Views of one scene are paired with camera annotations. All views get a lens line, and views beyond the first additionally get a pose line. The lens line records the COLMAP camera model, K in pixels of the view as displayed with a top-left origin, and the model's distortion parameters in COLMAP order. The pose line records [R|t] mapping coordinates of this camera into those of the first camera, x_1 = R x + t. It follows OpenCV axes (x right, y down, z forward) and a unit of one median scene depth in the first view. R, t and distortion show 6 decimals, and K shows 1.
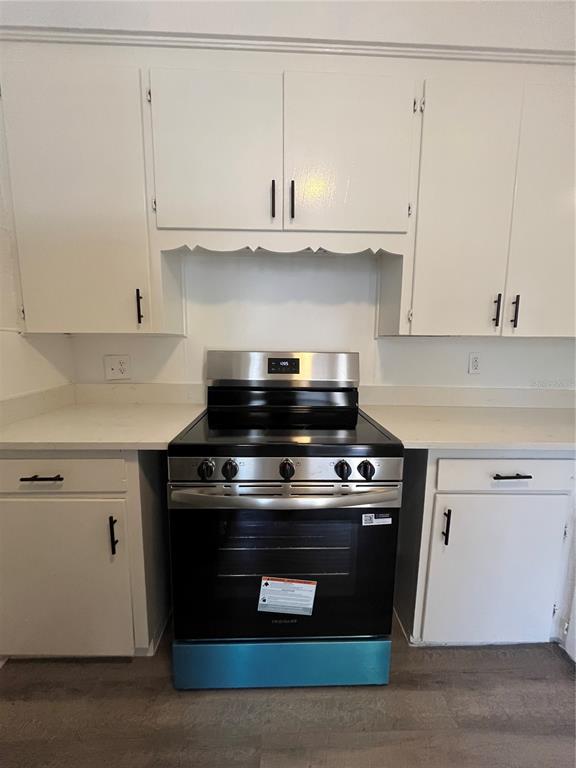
lens RADIAL K [[309.3, 0, 289.7], [0, 309.3, 386.1], [0, 0, 1]] dist [0.000365, -0.000331]
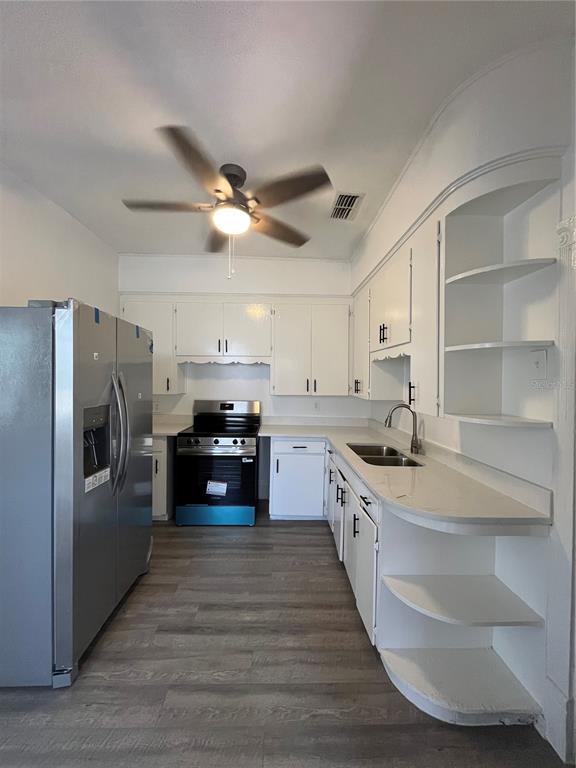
lens RADIAL K [[309.3, 0, 287.2], [0, 309.3, 386.3], [0, 0, 1]] dist [0.000365, -0.000331]
pose [[0.999930, 0.000915, -0.011771, 0.621981], [-0.002295, 0.993038, -0.117775, 0.074890], [0.011581, 0.117794, 0.992971, -1.785011]]
